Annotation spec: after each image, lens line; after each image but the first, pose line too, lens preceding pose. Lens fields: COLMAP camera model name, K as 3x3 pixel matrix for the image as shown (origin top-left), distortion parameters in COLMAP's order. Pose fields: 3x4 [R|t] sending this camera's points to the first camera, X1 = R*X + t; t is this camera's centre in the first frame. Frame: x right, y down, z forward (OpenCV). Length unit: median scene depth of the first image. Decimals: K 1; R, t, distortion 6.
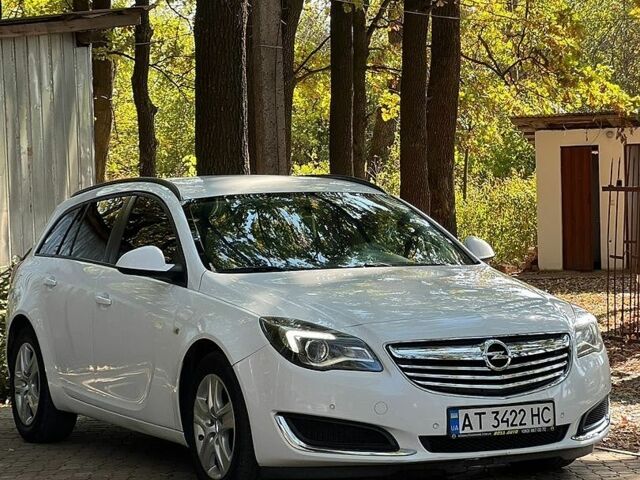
lens RADIAL K [[1905.6, 0, 320.0], [0, 1905.6, 240.0], [0, 0, 1]] dist [-0.387438, 10.364353]
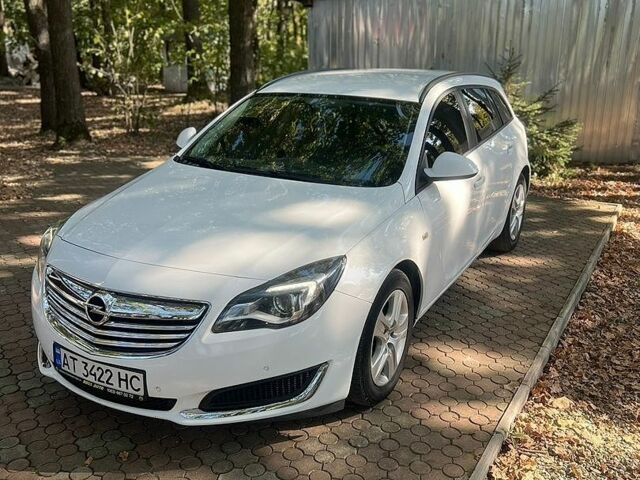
lens RADIAL K [[636.4, 0, 320.0], [0, 636.4, 240.0], [0, 0, 1]] dist [0.040739, -0.007575]
pose [[0.575469, 0.275084, -0.770172, 0.395485], [-0.035179, 0.949188, 0.312738, -0.077652], [0.817067, -0.152877, 0.555905, 0.906118]]
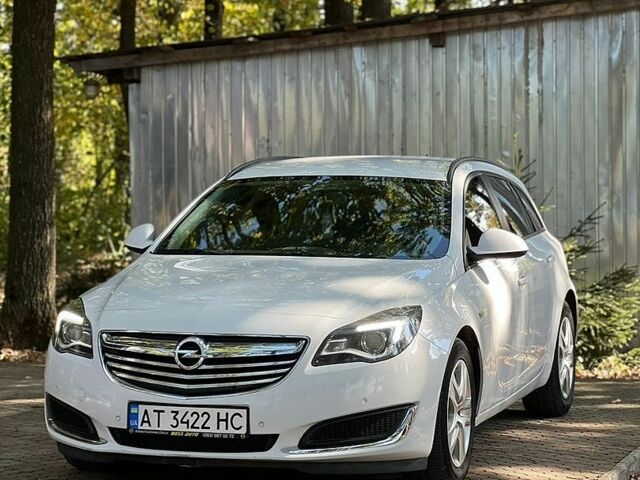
lens RADIAL K [[1905.6, 0, 320.0], [0, 1905.6, 240.0], [0, 0, 1]] dist [-0.387438, 10.364353]
pose [[0.728494, 0.047205, -0.683424, 0.789658], [-0.028610, 0.998849, 0.038496, -0.035706], [0.684455, -0.008491, 0.729006, 0.337488]]
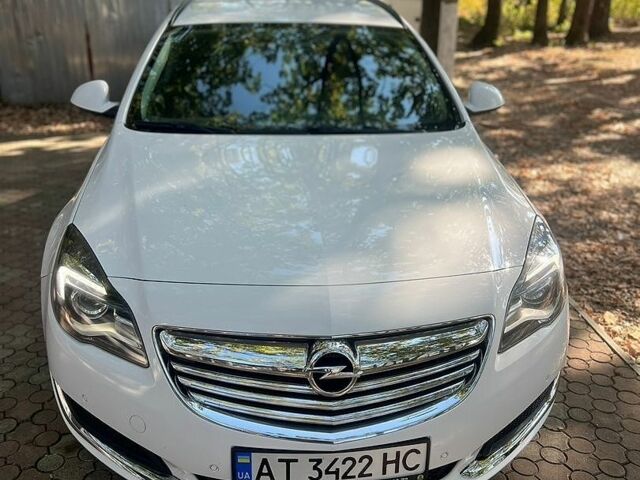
lens RADIAL K [[636.4, 0, 320.0], [0, 636.4, 240.0], [0, 0, 1]] dist [0.040739, -0.007575]
pose [[0.934637, 0.168474, -0.313163, 0.144352], [-0.040653, 0.925498, 0.376565, -0.054013], [0.353273, -0.339220, 0.871853, 0.825840]]
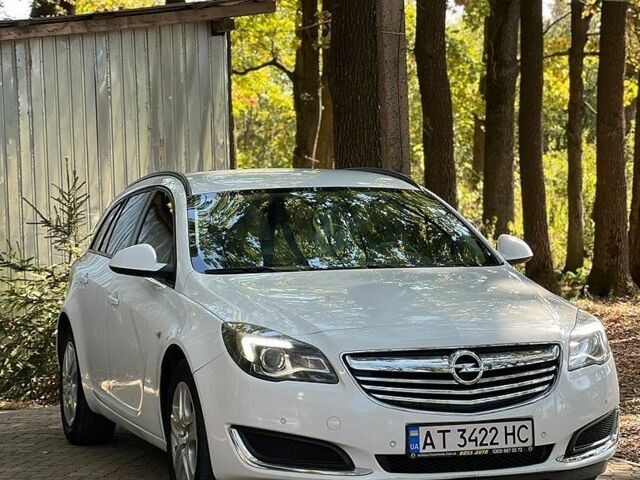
lens RADIAL K [[1905.6, 0, 320.0], [0, 1905.6, 240.0], [0, 0, 1]] dist [-0.387438, 10.364353]
pose [[0.988581, 0.006087, -0.150566, 0.158840], [-0.005138, 0.999964, 0.006689, -0.006472], [0.150602, -0.005839, 0.988577, 0.084879]]
